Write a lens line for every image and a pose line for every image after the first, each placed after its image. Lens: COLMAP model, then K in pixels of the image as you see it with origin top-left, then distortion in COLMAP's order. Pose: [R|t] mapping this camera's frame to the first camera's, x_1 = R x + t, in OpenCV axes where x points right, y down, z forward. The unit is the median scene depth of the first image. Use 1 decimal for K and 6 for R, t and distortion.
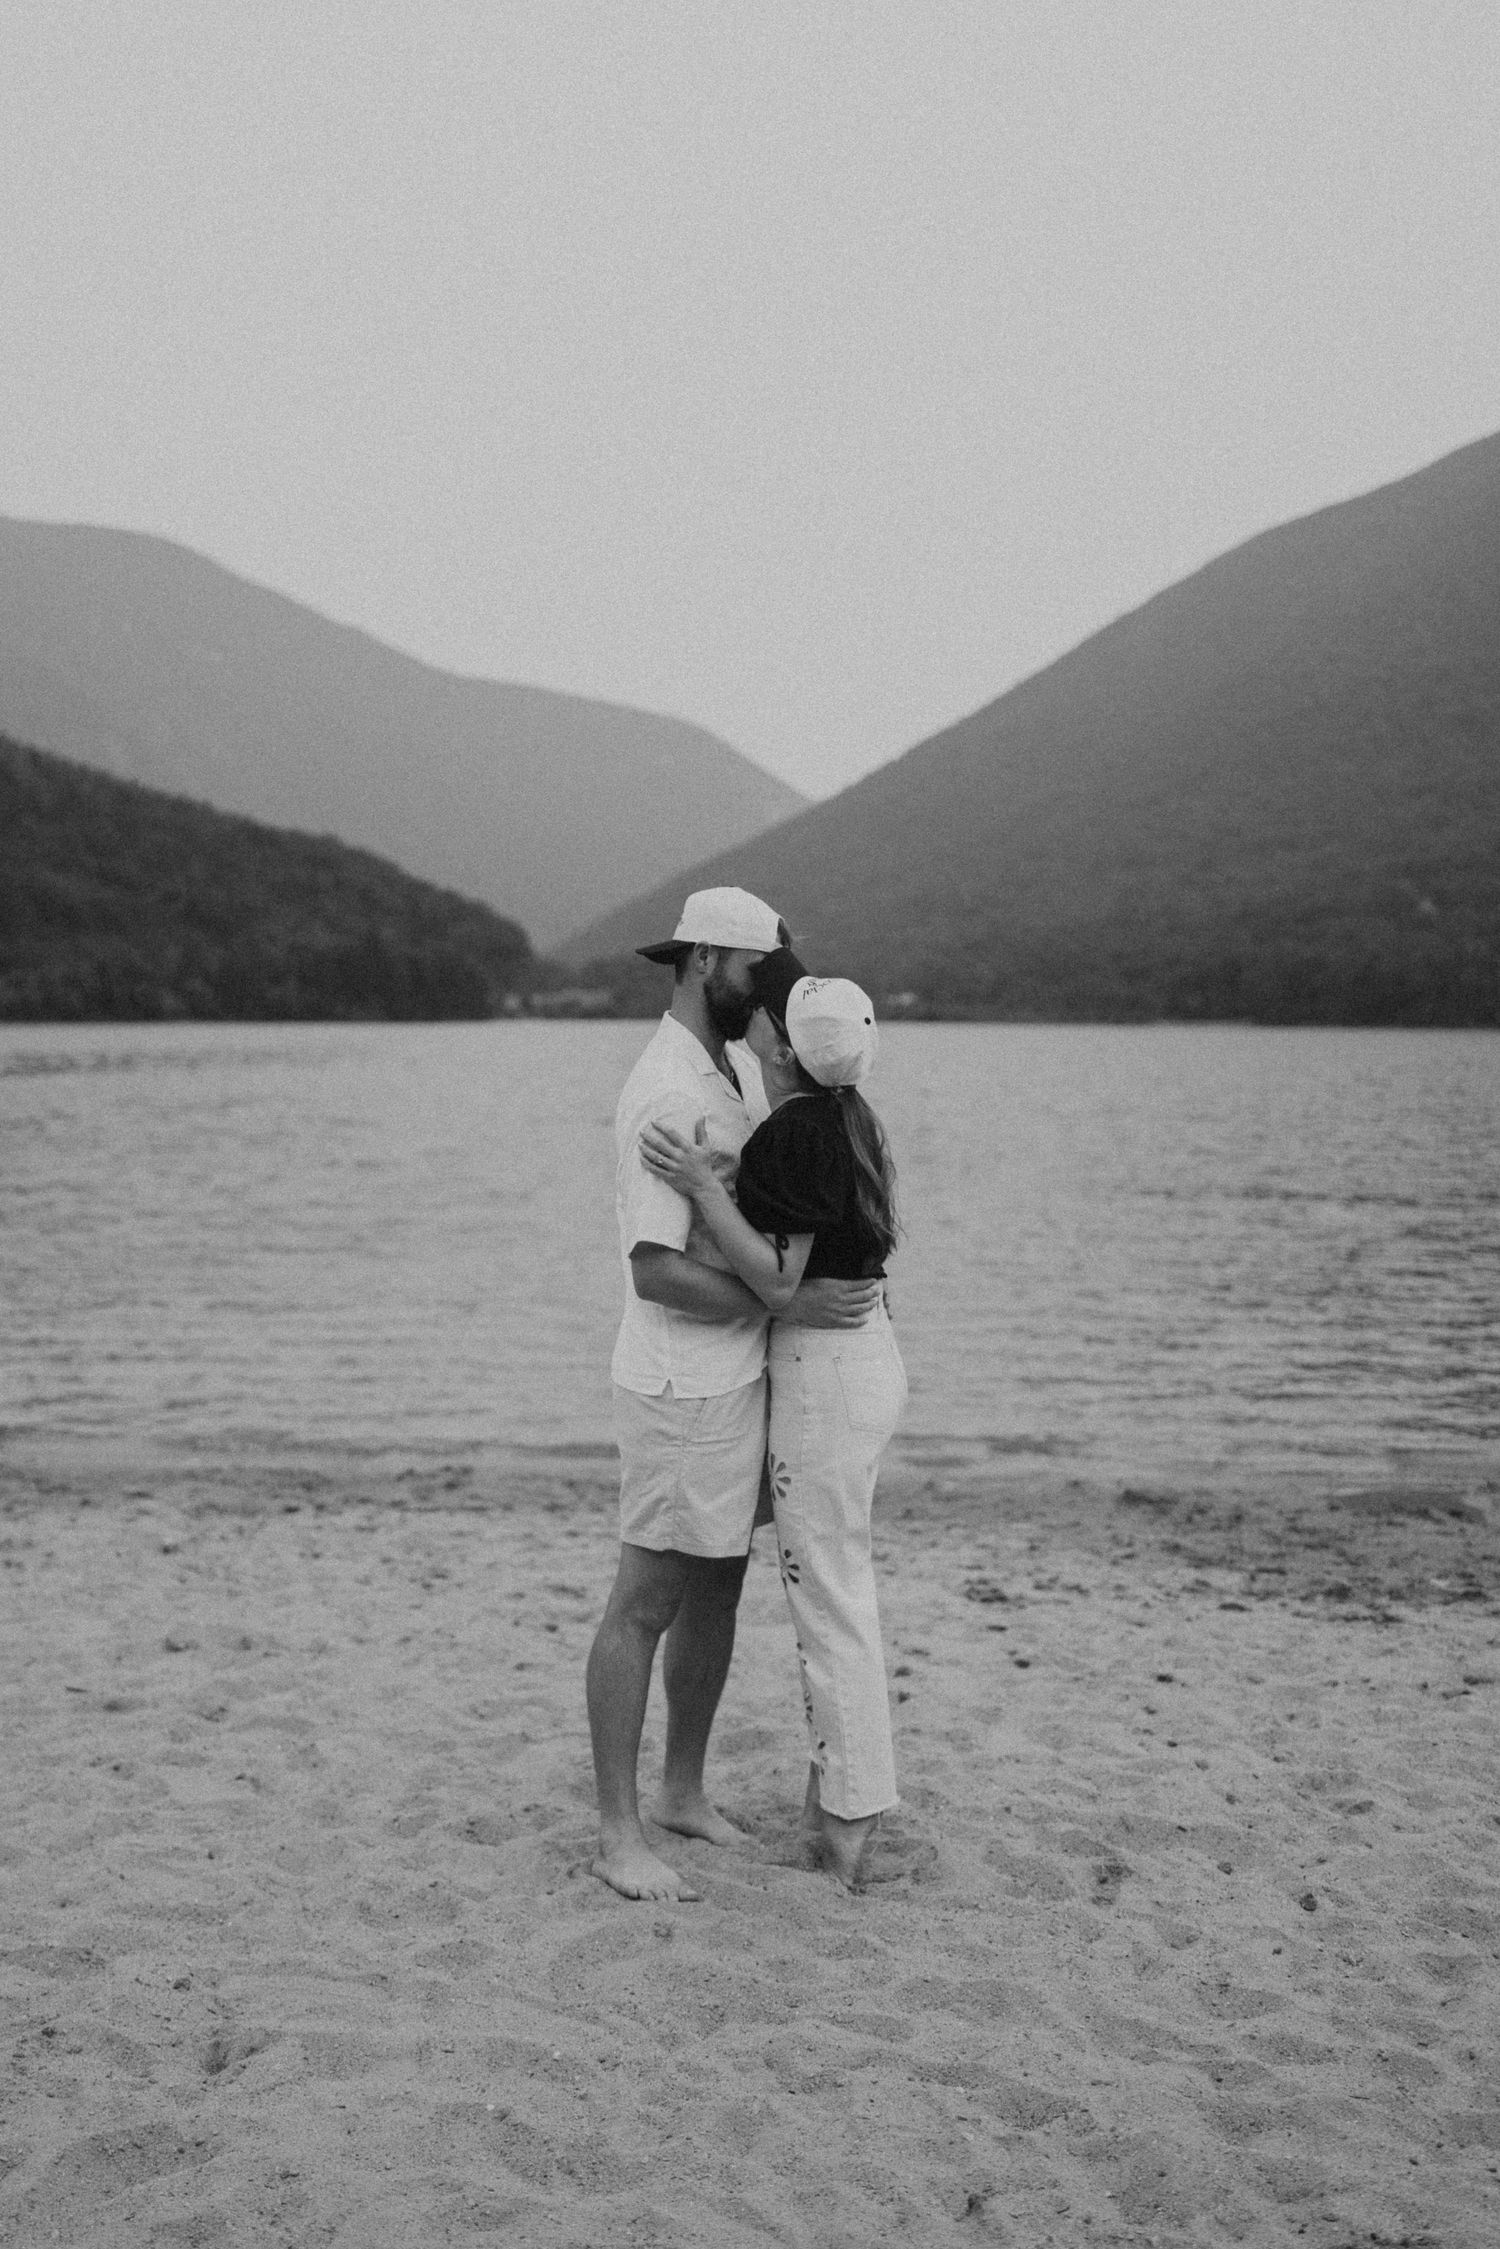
lens RADIAL K [[2474.6, 0, 750.0], [0, 2474.6, 1124.5], [0, 0, 1]] dist [0.008196, -0.032357]
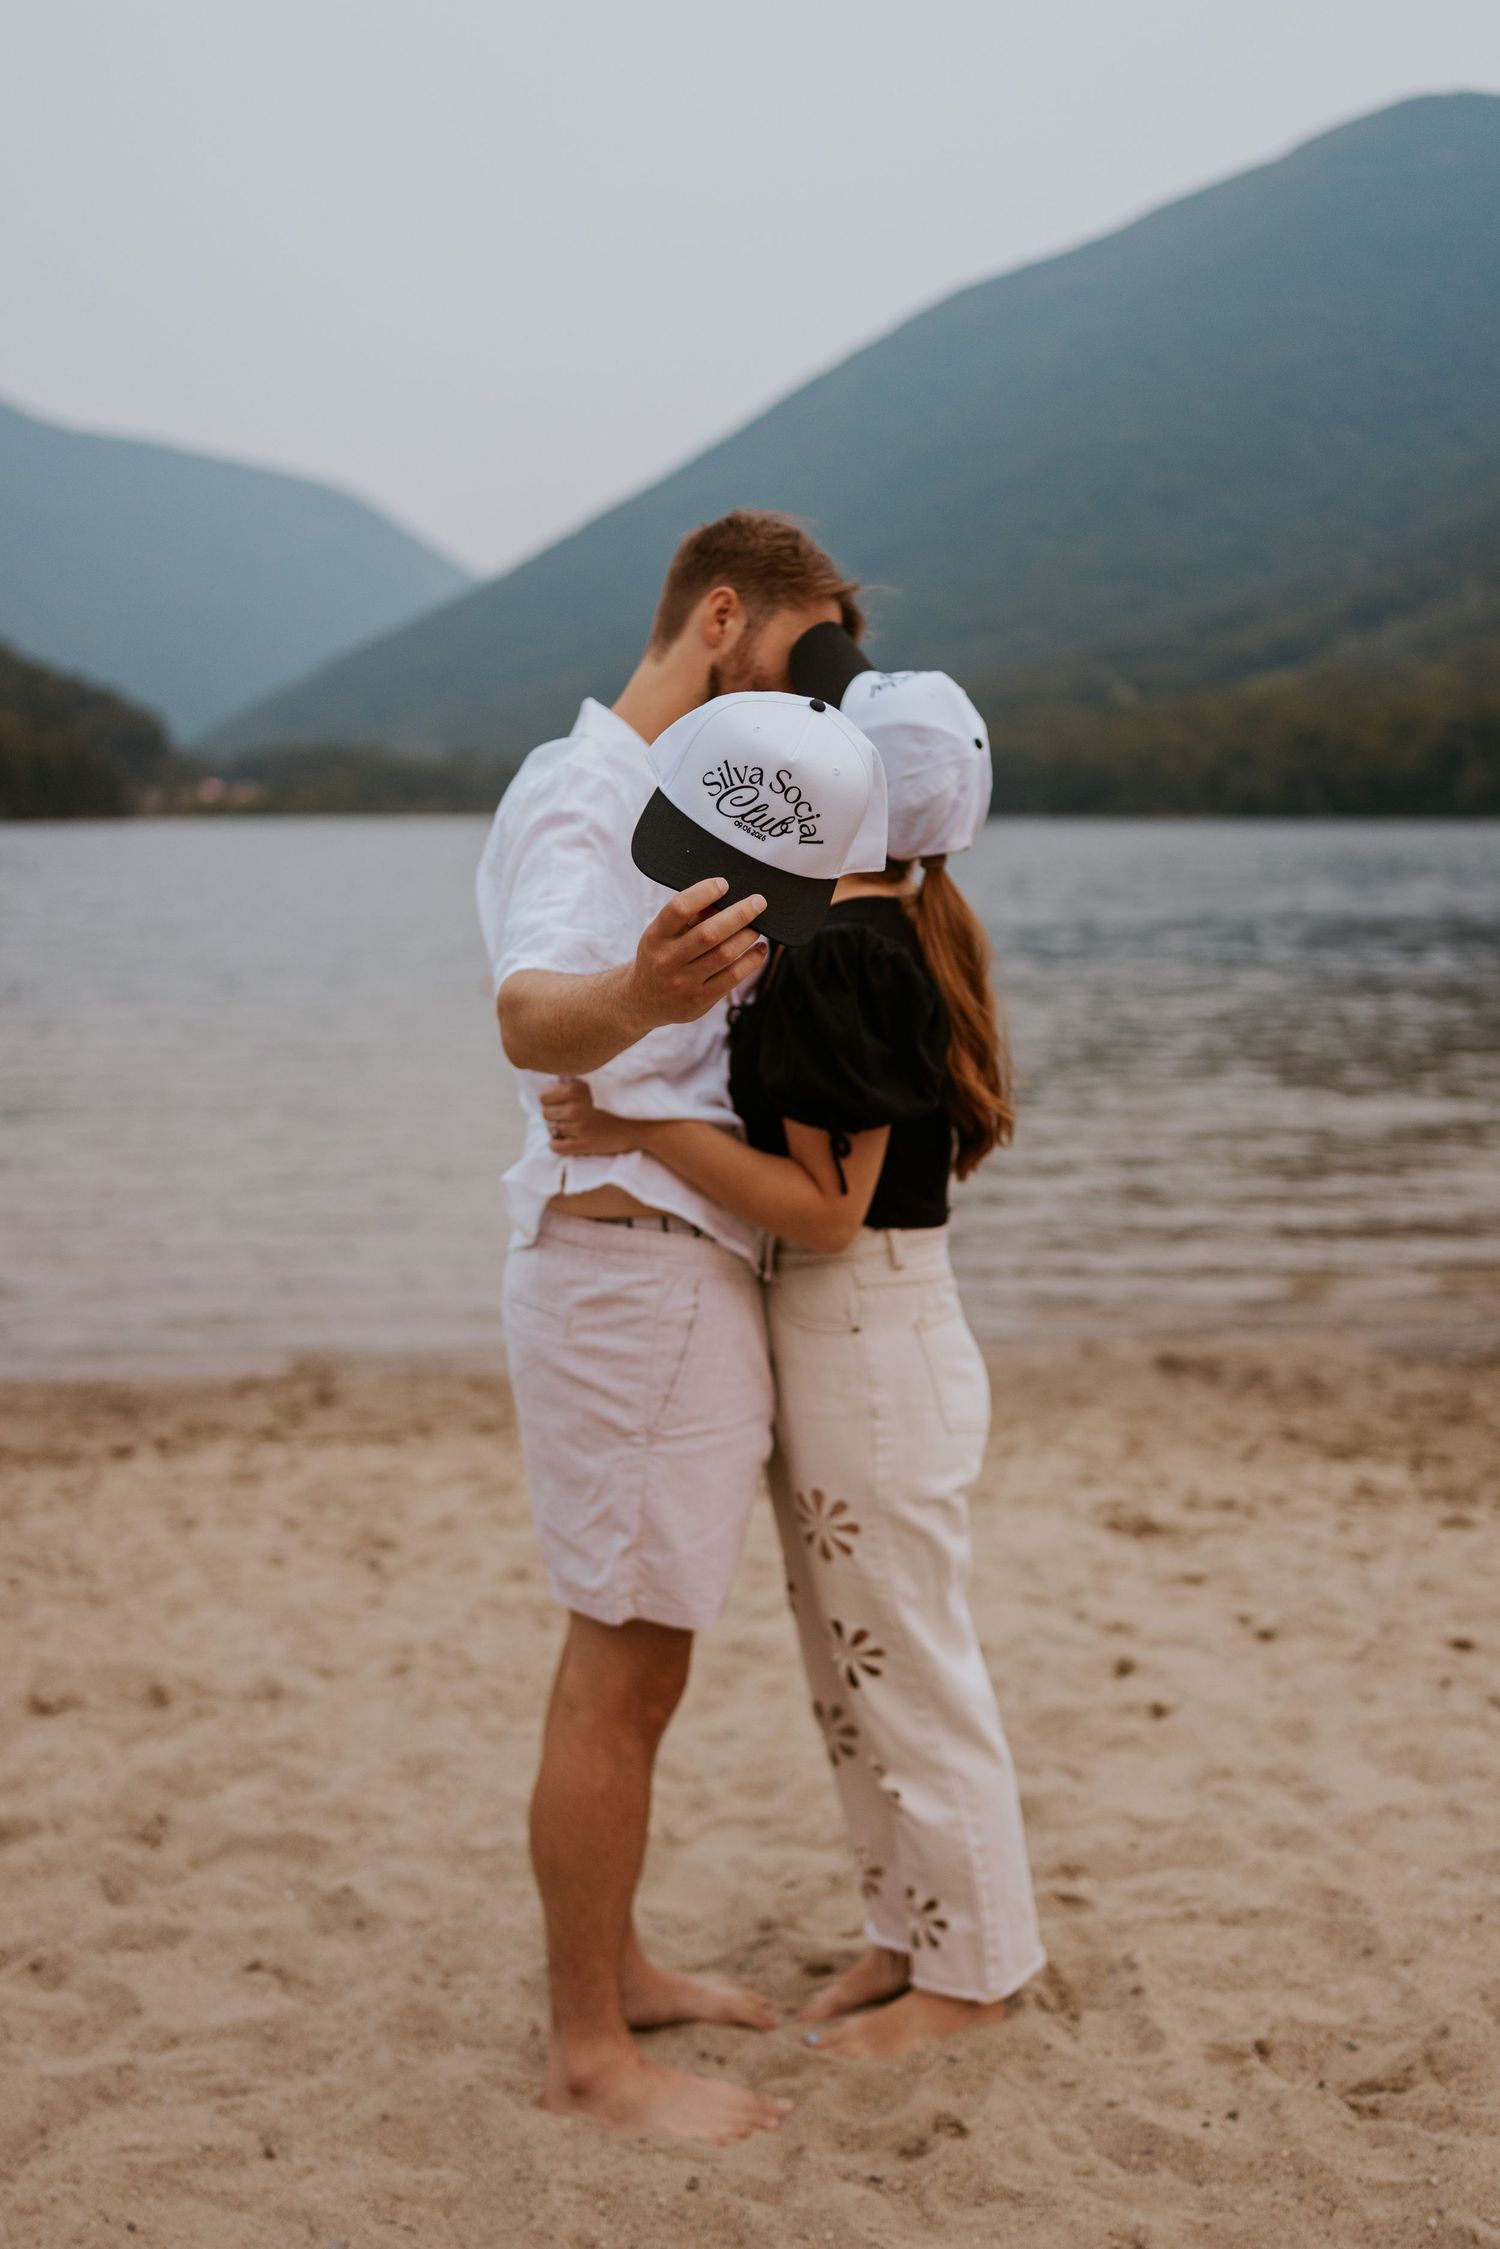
lens RADIAL K [[2264.5, 0, 750.0], [0, 2264.5, 1124.5], [0, 0, 1]] dist [-0.001384, -0.006608]
pose [[0.976945, -0.035483, 0.210520, -0.158826], [0.017870, 0.996222, 0.084984, 0.006743], [-0.212740, -0.079262, 0.973889, 0.356140]]
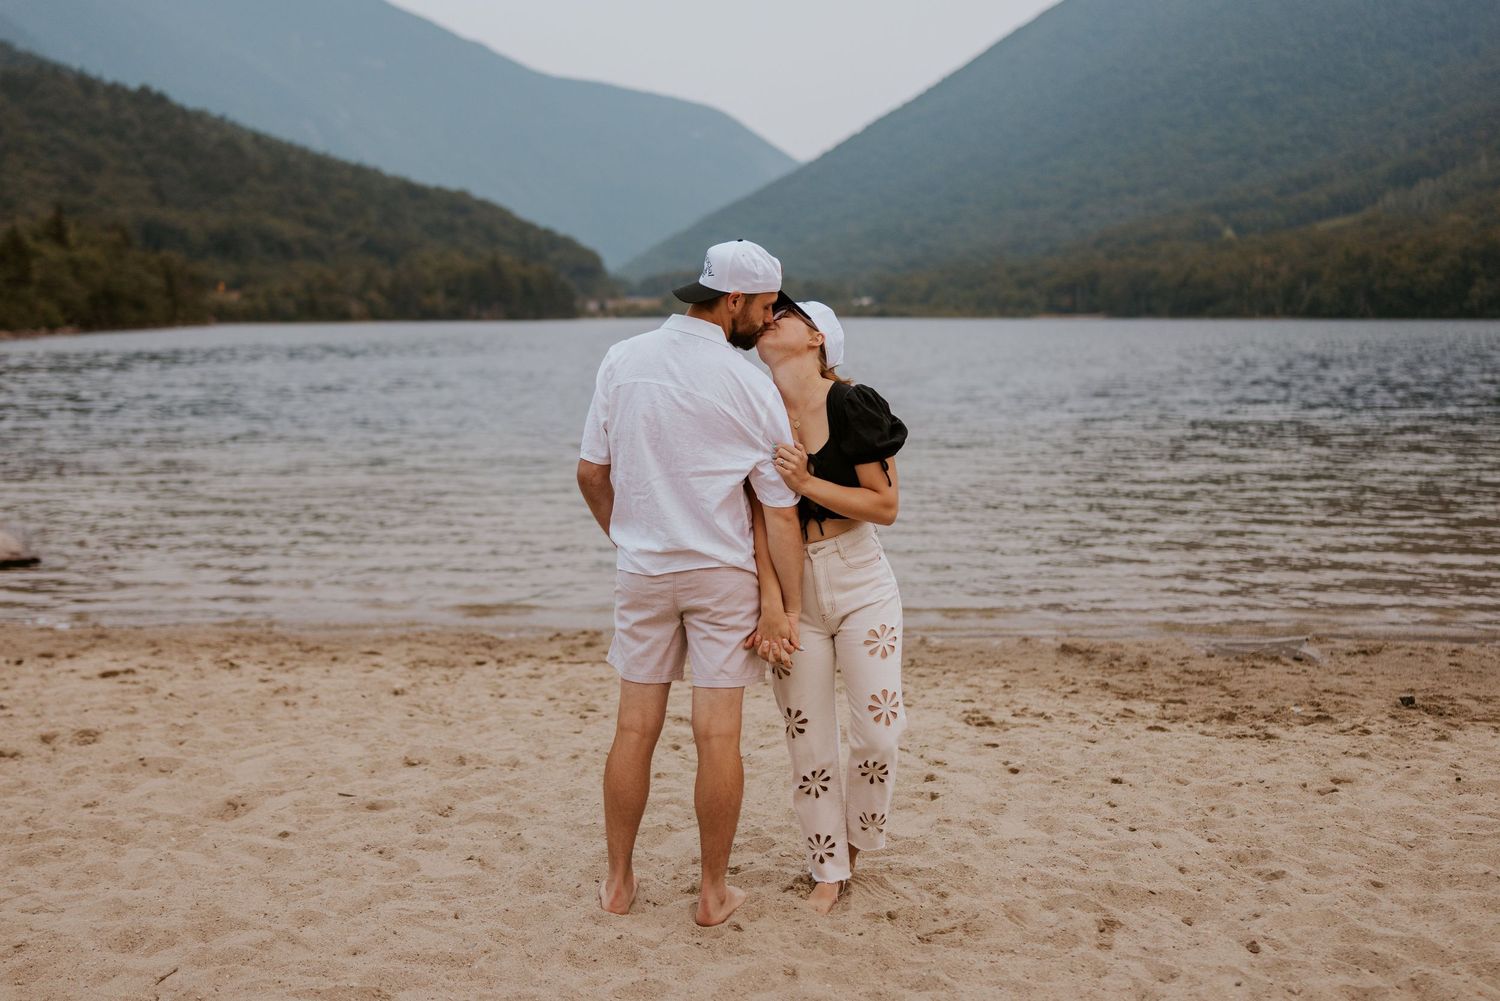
lens RADIAL K [[1650.5, 0, 723.5], [0, 1650.5, 534.2], [0, 0, 1]] dist [0.008196, -0.032357]
pose [[0.999966, -0.007936, -0.002375, -0.047456], [0.008113, 0.996154, 0.087246, 0.000174], [0.001674, -0.087263, 0.996184, 0.067898]]
